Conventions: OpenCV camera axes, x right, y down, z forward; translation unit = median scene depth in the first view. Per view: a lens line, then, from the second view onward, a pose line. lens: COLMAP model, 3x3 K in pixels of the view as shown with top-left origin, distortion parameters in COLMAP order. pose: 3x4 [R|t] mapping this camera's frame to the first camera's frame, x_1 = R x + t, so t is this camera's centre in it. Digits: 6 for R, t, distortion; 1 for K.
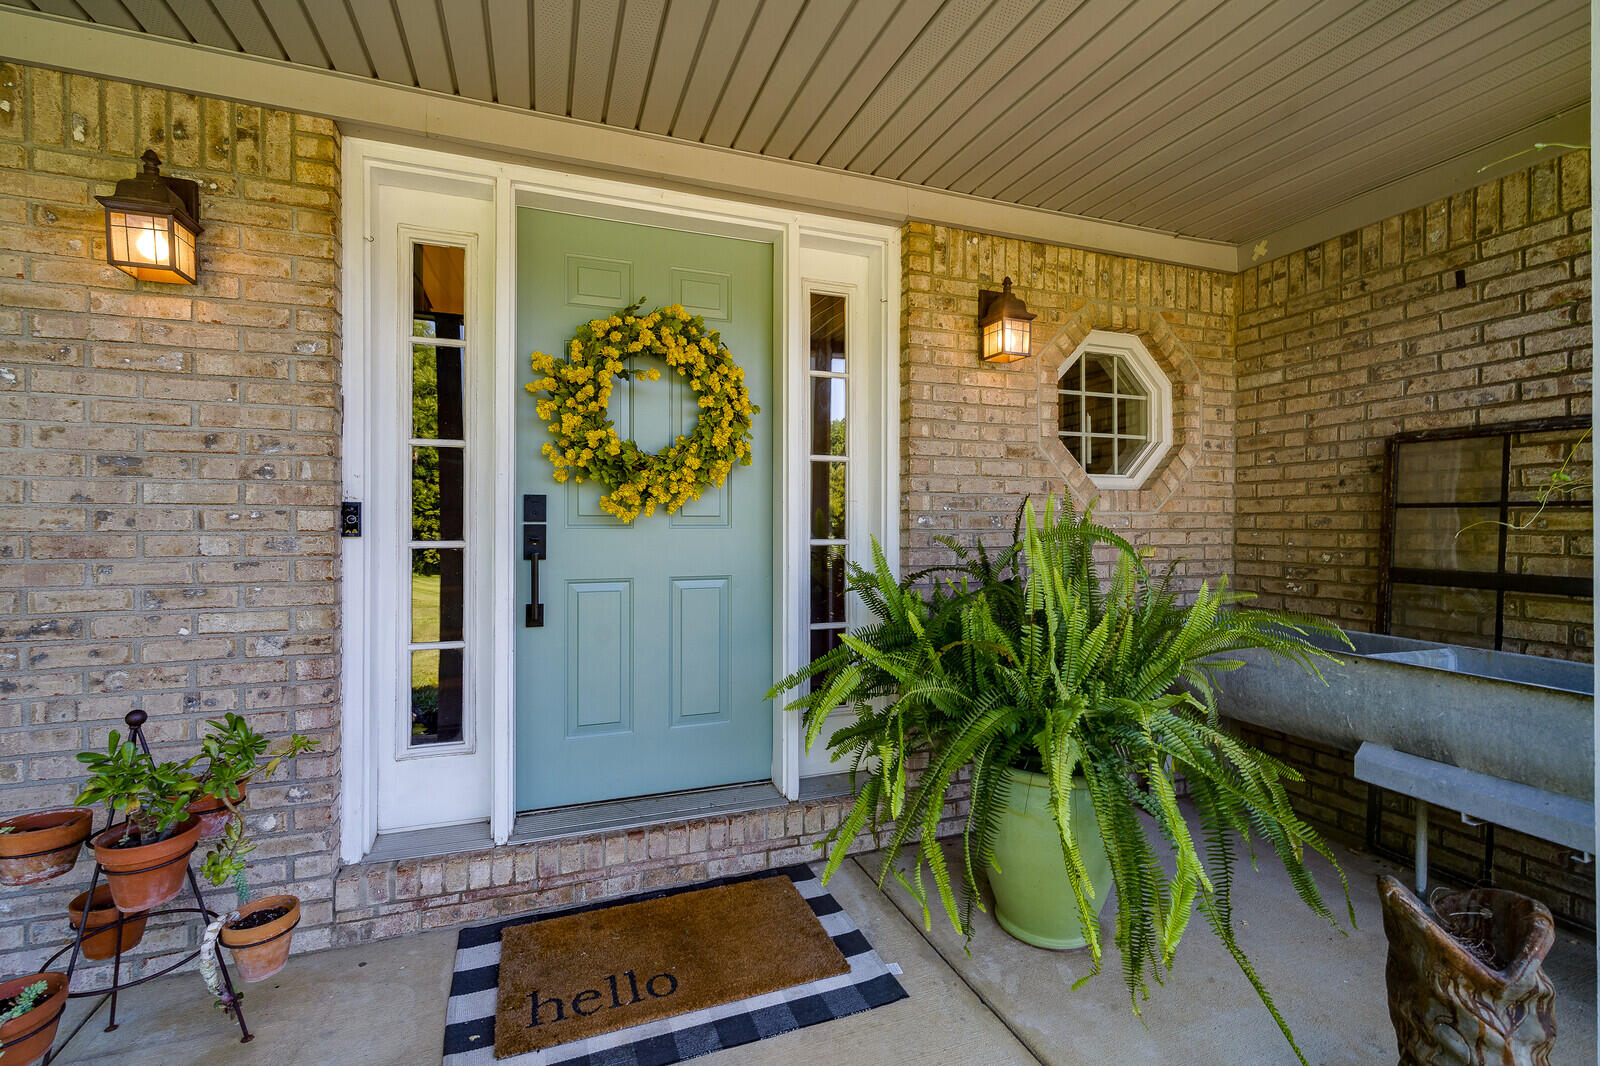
lens RADIAL K [[703.7, 0, 807.9], [0, 703.7, 530.4], [0, 0, 1]] dist [0.004504, 0.000363]
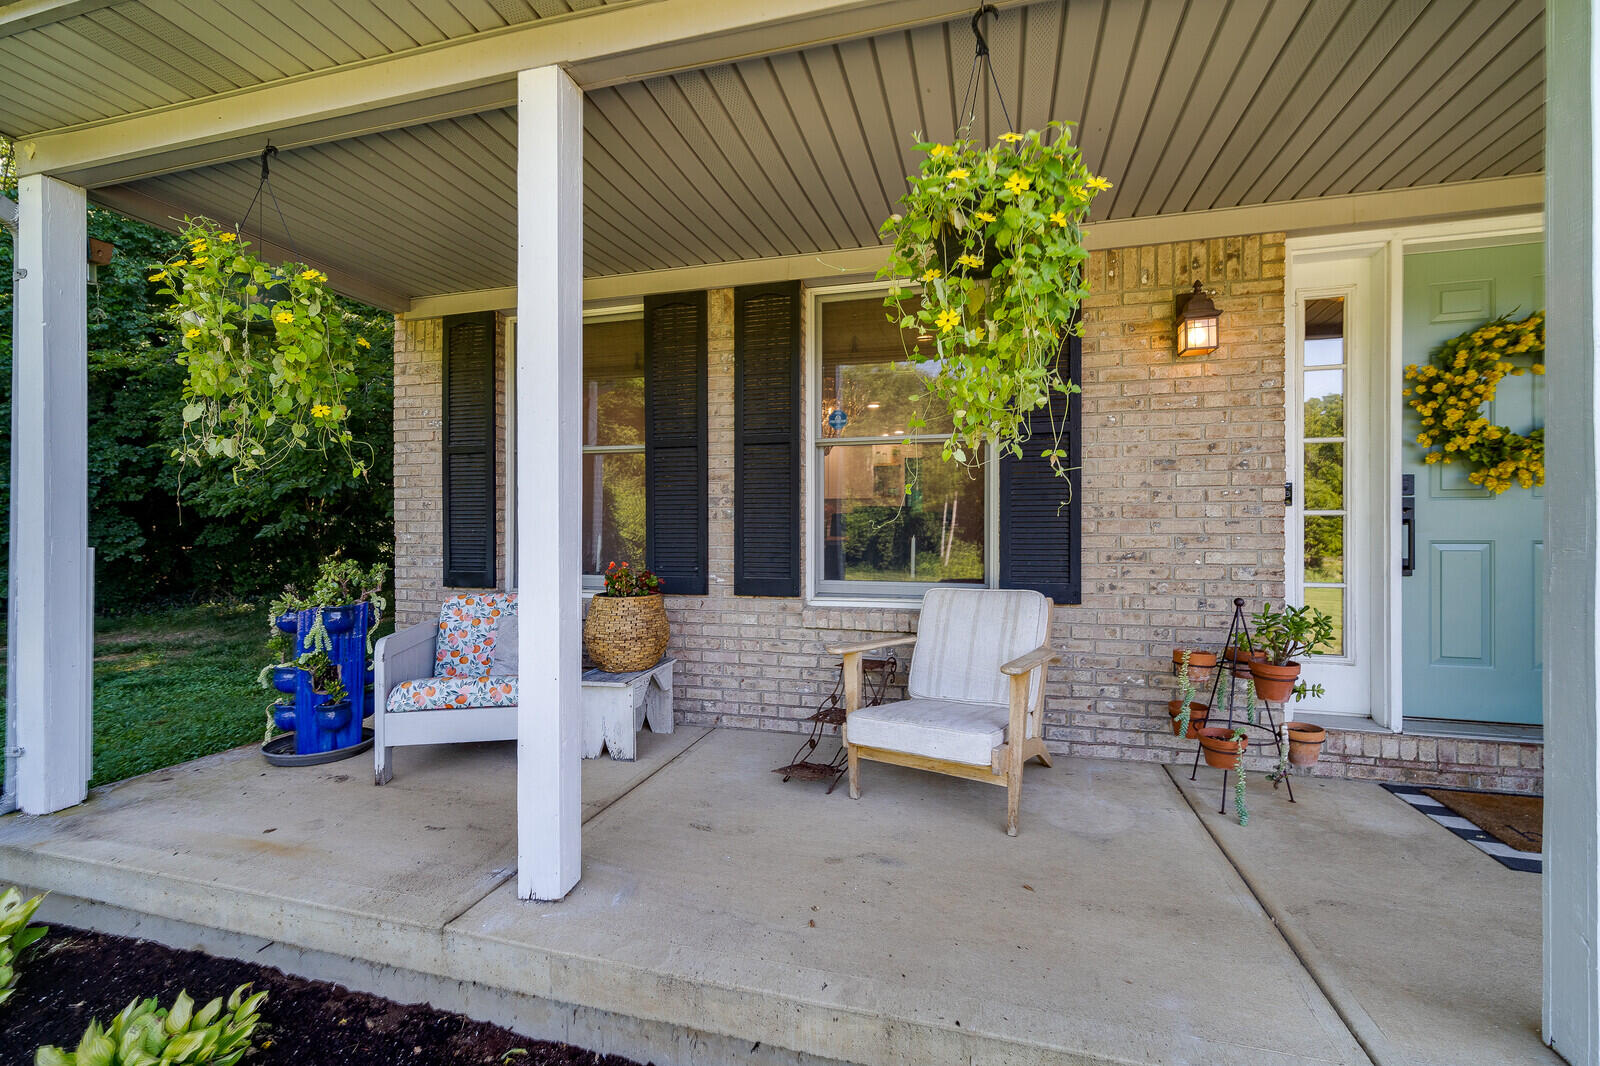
lens RADIAL K [[703.7, 0, 794.0], [0, 703.7, 533.0], [0, 0, 1]] dist [0.004504, 0.000363]
pose [[0.804382, 0.003039, -0.594105, -0.648354], [-0.001395, 0.999994, 0.003227, 0.068887], [0.594111, -0.001767, 0.804381, -0.899914]]
